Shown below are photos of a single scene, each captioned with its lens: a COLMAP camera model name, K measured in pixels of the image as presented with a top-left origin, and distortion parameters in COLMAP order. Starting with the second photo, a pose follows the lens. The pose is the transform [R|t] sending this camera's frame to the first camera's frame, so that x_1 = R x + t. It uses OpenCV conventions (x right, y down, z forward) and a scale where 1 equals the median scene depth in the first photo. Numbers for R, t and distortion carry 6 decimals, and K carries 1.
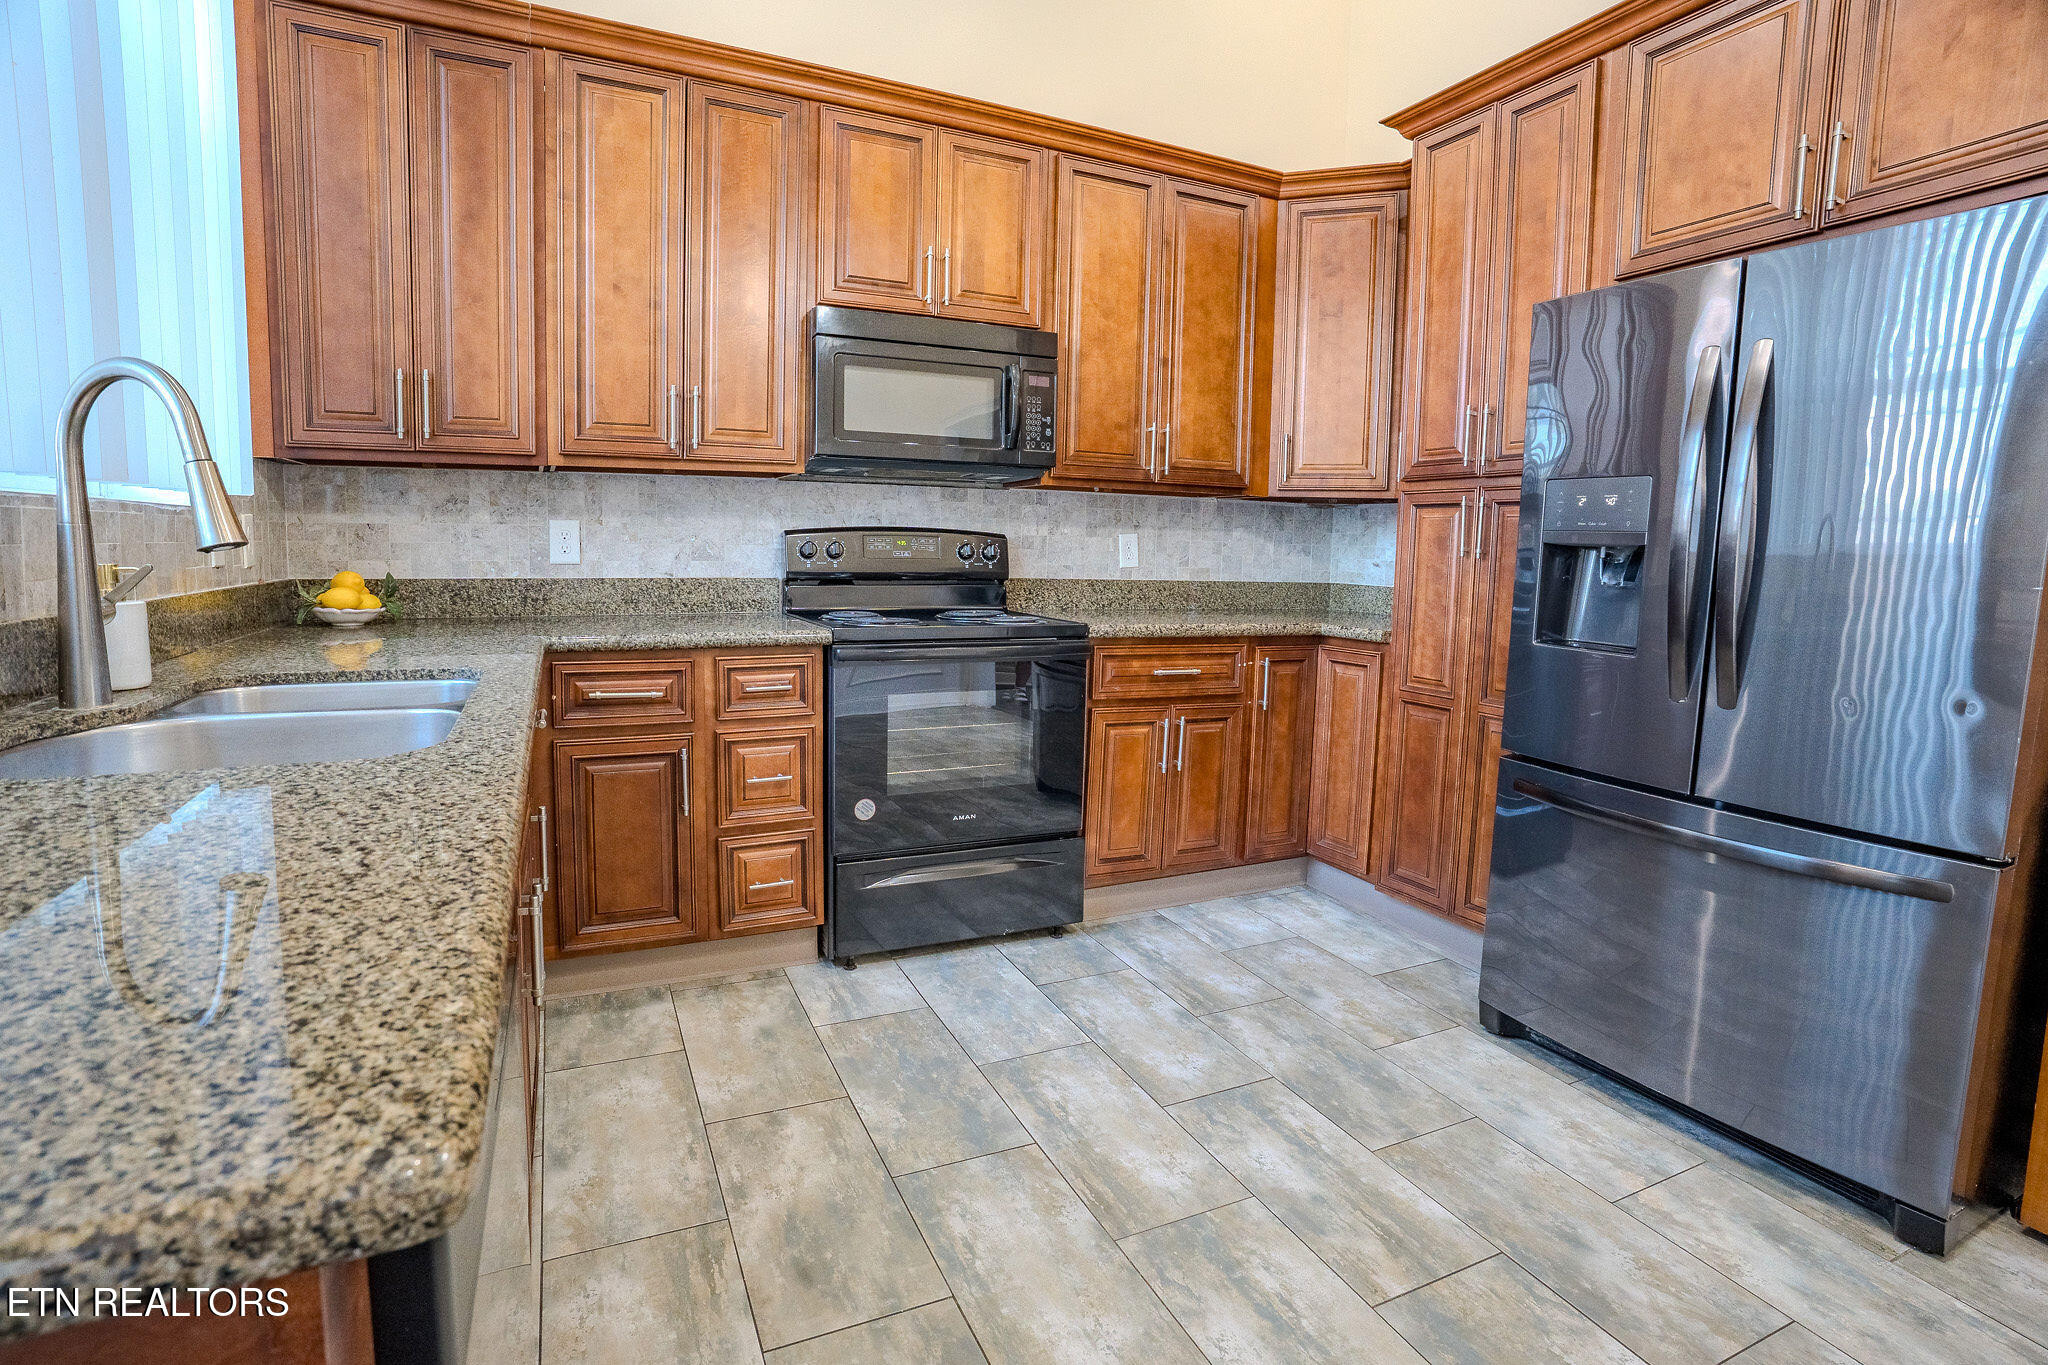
lens RADIAL K [[986.1, 0, 1016.0], [0, 986.1, 647.7], [0, 0, 1]] dist [-0.063705, 0.001142]
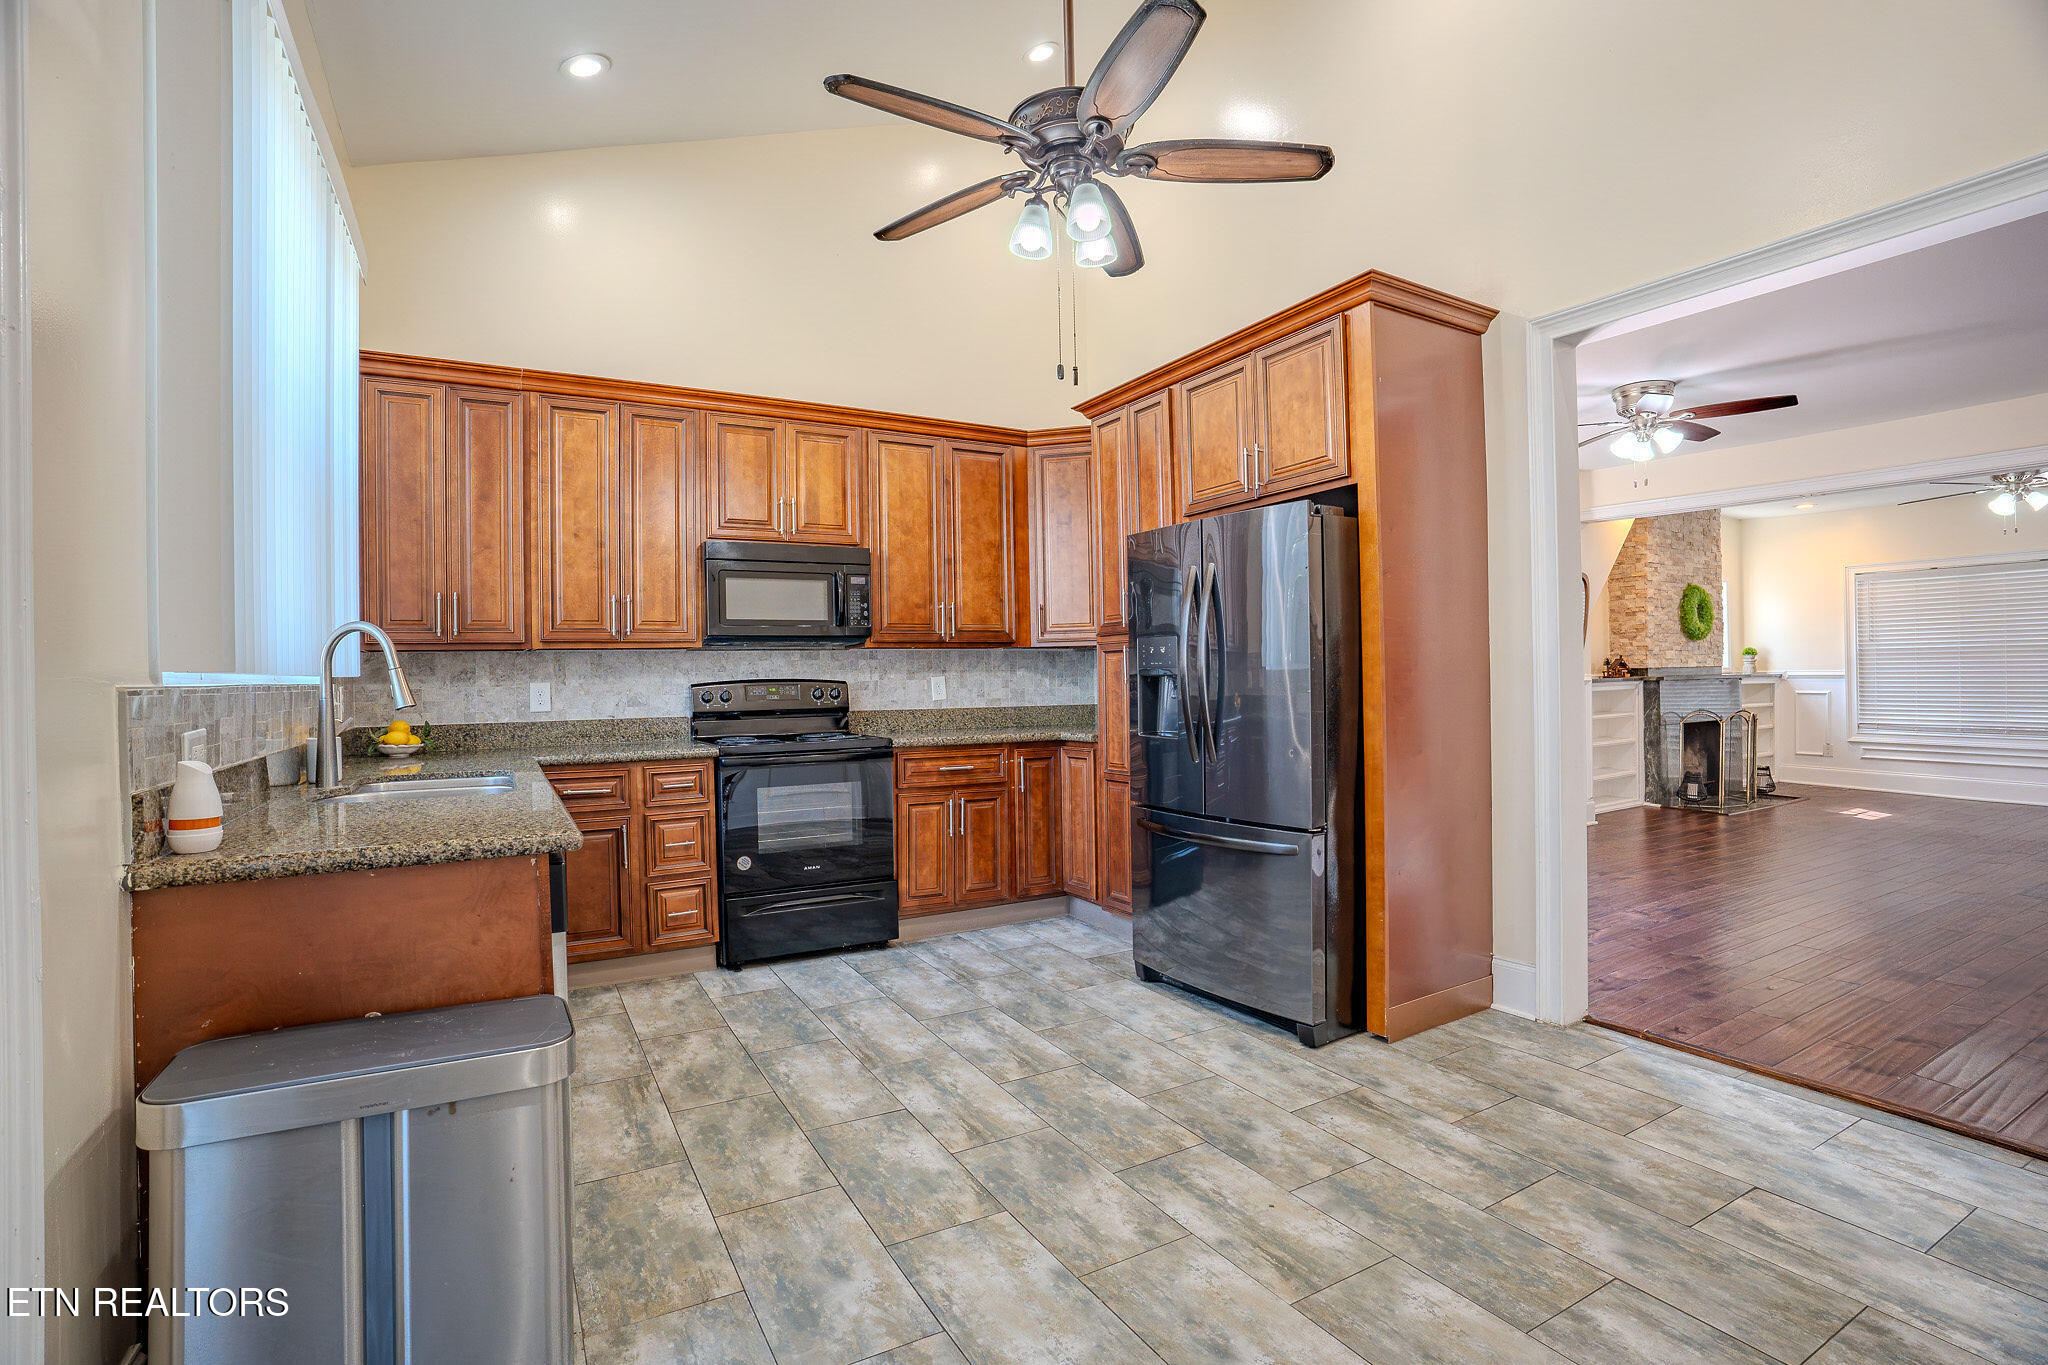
lens RADIAL K [[958.1, 0, 1021.2], [0, 958.1, 688.9], [0, 0, 1]] dist [-0.062662, 0.000458]
pose [[0.996131, -0.039433, 0.078541, 0.164009], [0.046705, 0.994568, -0.093019, 0.049321], [-0.074446, 0.096327, 0.992562, -0.510528]]
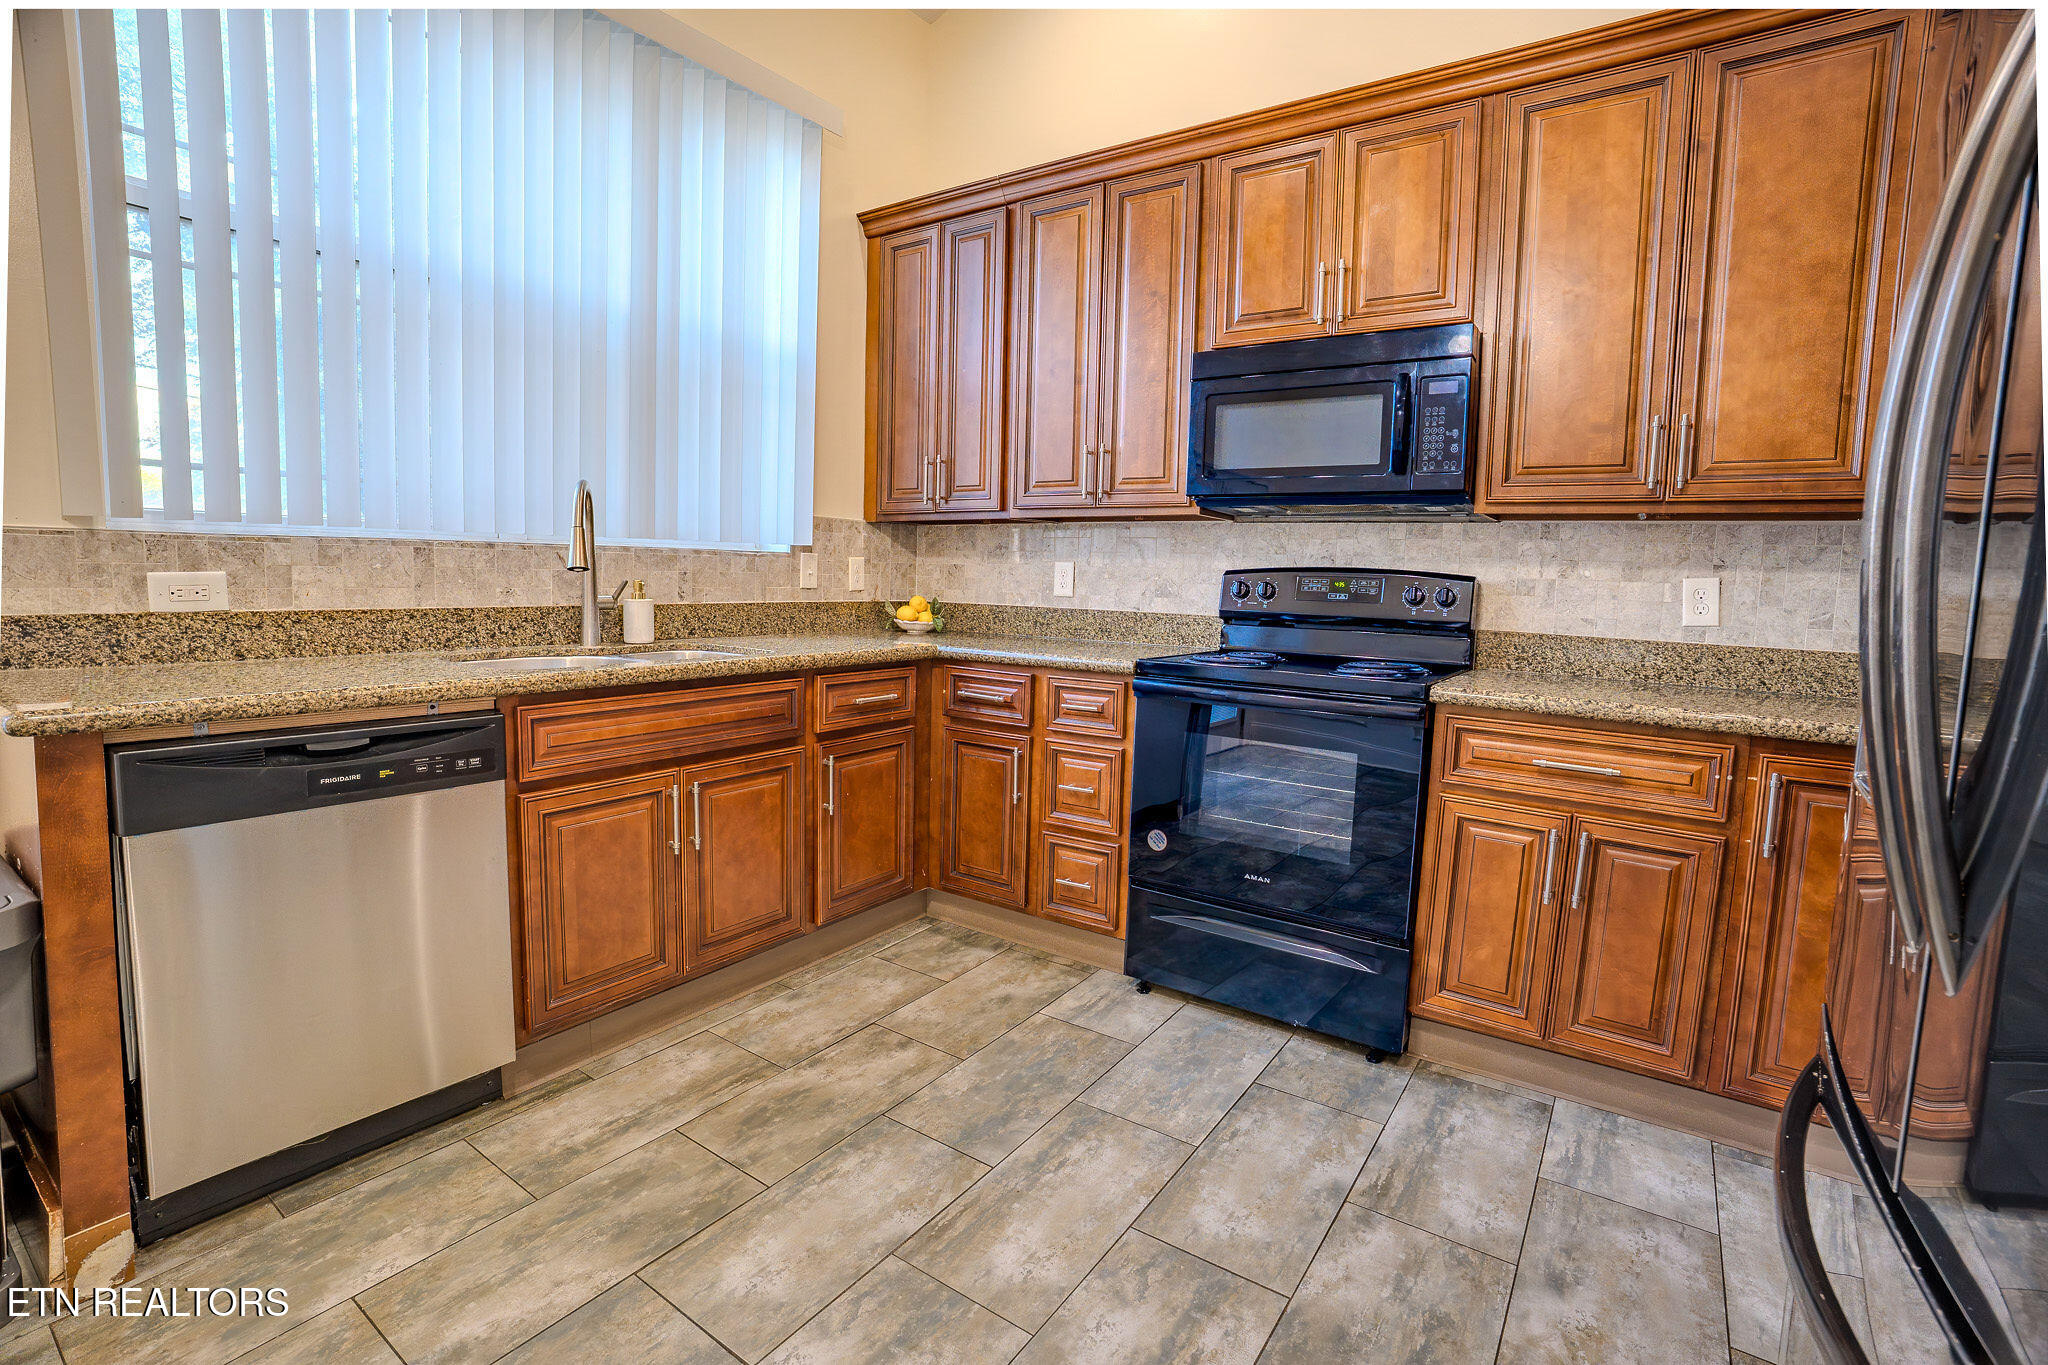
lens RADIAL K [[946.7, 0, 992.5], [0, 946.7, 665.7], [0, 0, 1]] dist [-0.098963, 0.047881]
pose [[0.497990, 0.076275, -0.863822, 0.557718], [-0.110141, 0.993620, 0.024240, -0.018462], [0.860160, 0.083070, 0.503214, 0.331550]]
